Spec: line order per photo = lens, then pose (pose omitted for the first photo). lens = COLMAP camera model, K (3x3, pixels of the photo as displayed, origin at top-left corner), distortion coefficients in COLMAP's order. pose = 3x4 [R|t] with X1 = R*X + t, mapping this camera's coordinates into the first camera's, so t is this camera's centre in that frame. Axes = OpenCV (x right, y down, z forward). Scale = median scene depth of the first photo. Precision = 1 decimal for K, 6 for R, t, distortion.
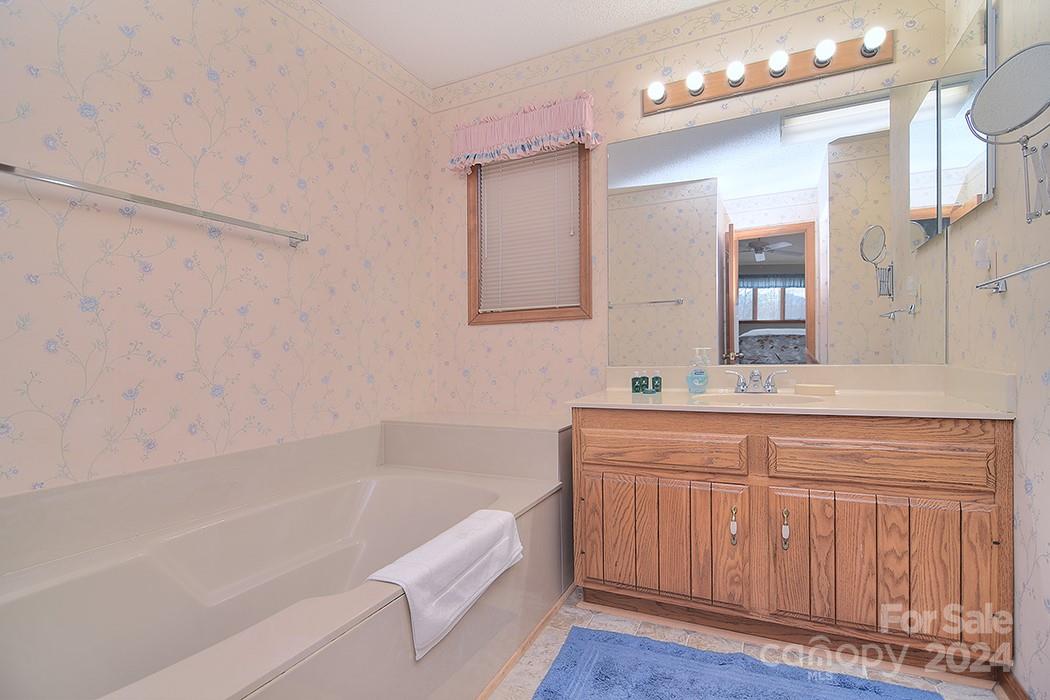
lens RADIAL K [[503.9, 0, 530.4], [0, 503.9, 359.1], [0, 0, 1]] dist [0.011286, -0.013428]
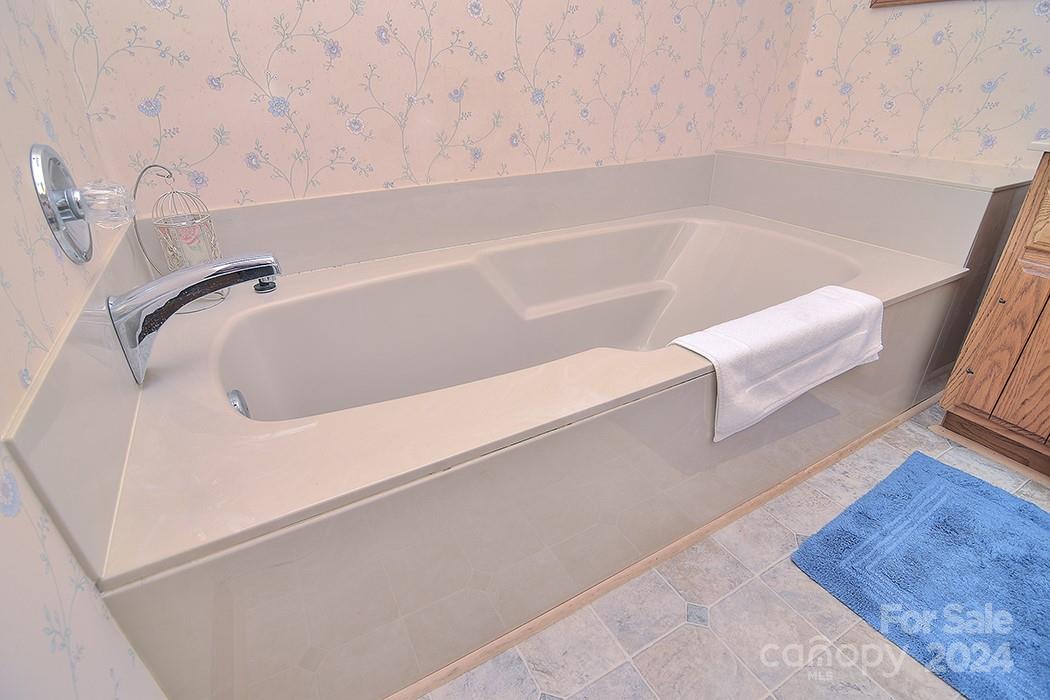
lens RADIAL K [[502.8, 0, 526.1], [0, 502.8, 352.7], [0, 0, 1]] dist [-0.015453, -0.010595]
pose [[0.815255, 0.276567, -0.508792, -0.078911], [-0.001841, 0.879822, 0.475300, 0.048468], [0.579099, -0.386554, 0.717789, 0.220298]]
